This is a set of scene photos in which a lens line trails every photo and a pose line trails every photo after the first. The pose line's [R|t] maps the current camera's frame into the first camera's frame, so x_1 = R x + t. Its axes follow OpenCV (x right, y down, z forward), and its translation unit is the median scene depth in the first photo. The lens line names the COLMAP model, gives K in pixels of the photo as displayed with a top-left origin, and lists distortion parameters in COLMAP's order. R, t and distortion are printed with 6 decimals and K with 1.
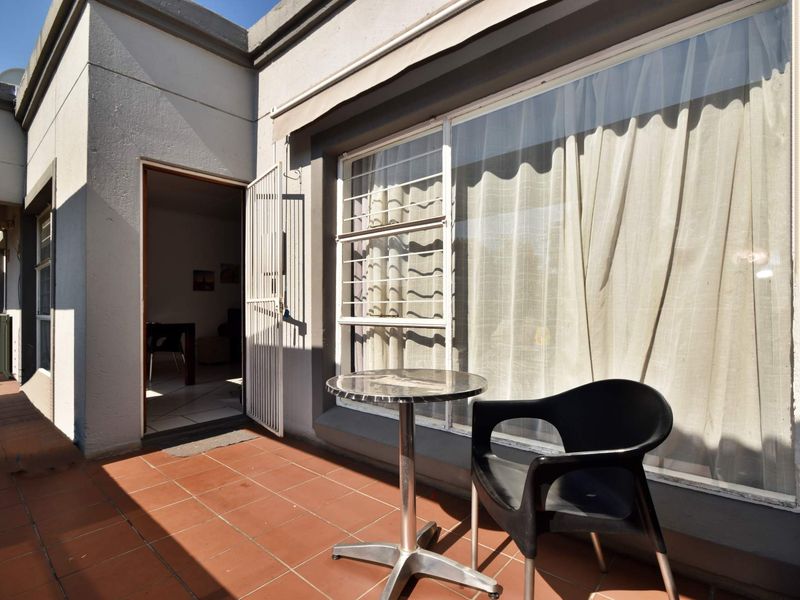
lens RADIAL K [[415.4, 0, 400.0], [0, 415.4, 300.0], [0, 0, 1]] dist [-0.002904, -0.001442]
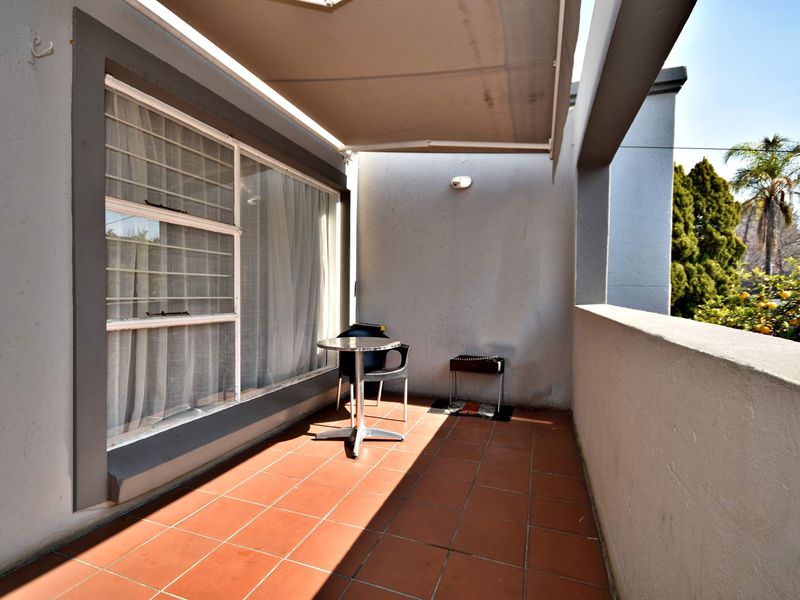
lens RADIAL K [[415.4, 0, 400.0], [0, 415.4, 300.0], [0, 0, 1]] dist [-0.002904, -0.001442]
pose [[-0.387100, -0.016320, 0.921893, -1.266939], [-0.015859, 0.999813, 0.011040, -0.009968], [-0.921901, -0.010347, -0.387286, 1.102714]]
